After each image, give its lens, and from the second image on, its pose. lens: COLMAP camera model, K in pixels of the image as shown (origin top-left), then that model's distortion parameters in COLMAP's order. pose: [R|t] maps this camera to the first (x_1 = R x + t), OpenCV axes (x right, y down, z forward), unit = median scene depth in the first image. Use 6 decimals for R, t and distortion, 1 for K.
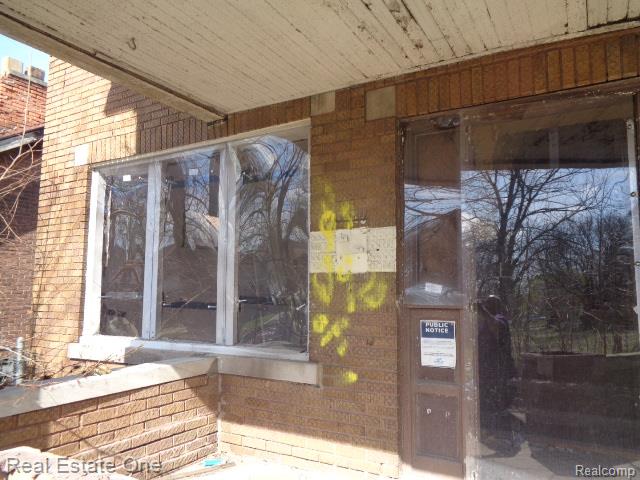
lens RADIAL K [[469.8, 0, 322.6], [0, 469.8, 237.3], [0, 0, 1]] dist [-0.000213, 0.002950]
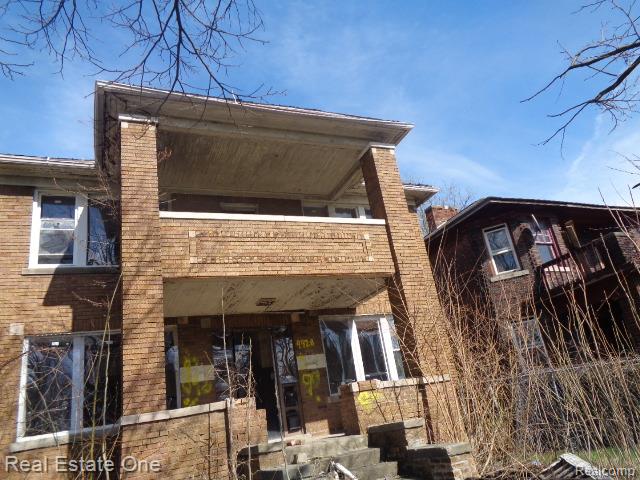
lens RADIAL K [[480.3, 0, 318.6], [0, 480.3, 239.2], [0, 0, 1]] dist [0.005266, 0.005356]
pose [[0.594640, 0.203571, 0.777793, -2.018934], [0.073904, 0.949478, -0.305007, 0.205787], [-0.800588, 0.238852, 0.549553, -1.455209]]
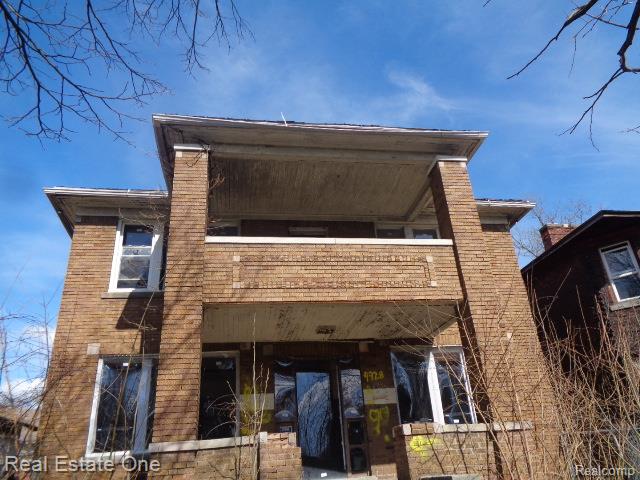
lens RADIAL K [[479.5, 0, 319.1], [0, 479.5, 233.9], [0, 0, 1]] dist [-0.005740, -0.001902]
pose [[0.775624, 0.232906, 0.586654, -1.614338], [0.004678, 0.927286, -0.374324, 0.175280], [-0.631178, 0.293079, 0.718135, -1.634471]]
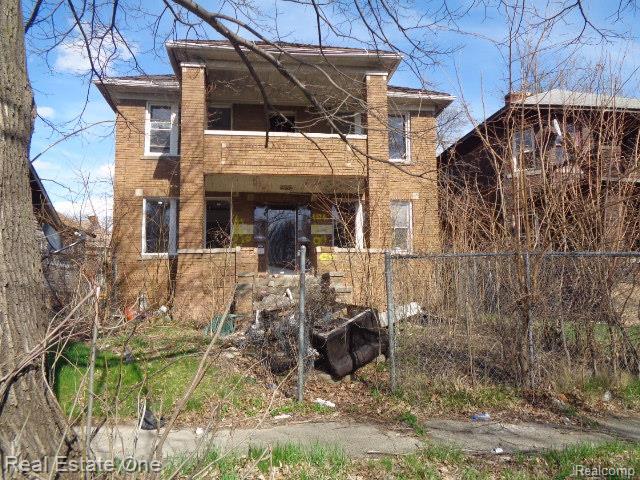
lens RADIAL K [[478.9, 0, 320.0], [0, 478.9, 240.0], [0, 0, 1]] dist [-0.014586, -0.001725]
pose [[0.794043, 0.046101, 0.606111, -2.193346], [-0.047745, 0.998769, -0.013417, 0.163139], [-0.605984, -0.018285, 0.795267, -3.193159]]
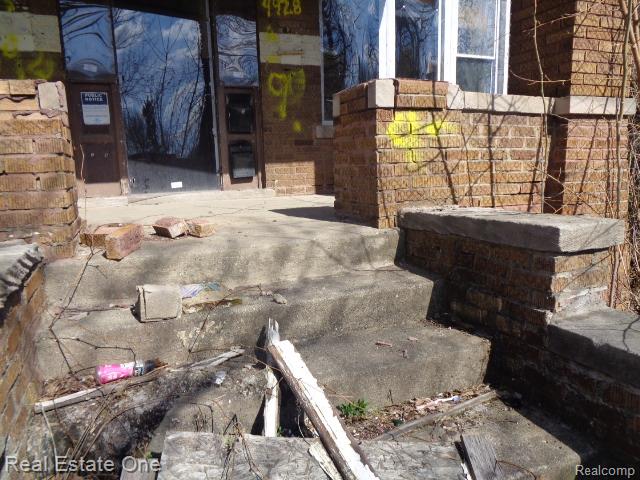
lens RADIAL K [[489.7, 0, 320.0], [0, 489.7, 240.0], [0, 0, 1]] dist [0.007445, 0.008503]
pose [[0.606653, -0.143157, 0.781970, -0.558959], [-0.045252, 0.975838, 0.213756, 0.256480], [-0.793677, -0.165062, 0.585518, -0.491699]]
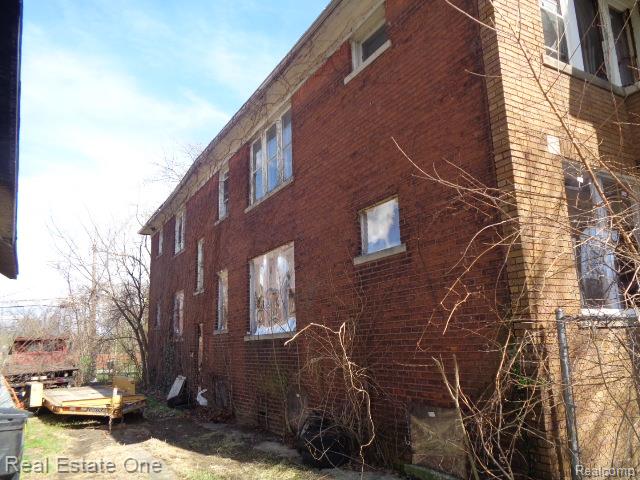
lens RADIAL K [[482.3, 0, 322.2], [0, 482.3, 236.7], [0, 0, 1]] dist [0.008437, 0.005103]
pose [[0.495161, 0.166931, 0.852613, -2.671448], [-0.063121, 0.985686, -0.156327, 0.387782], [-0.866505, 0.023590, 0.498610, 1.419410]]
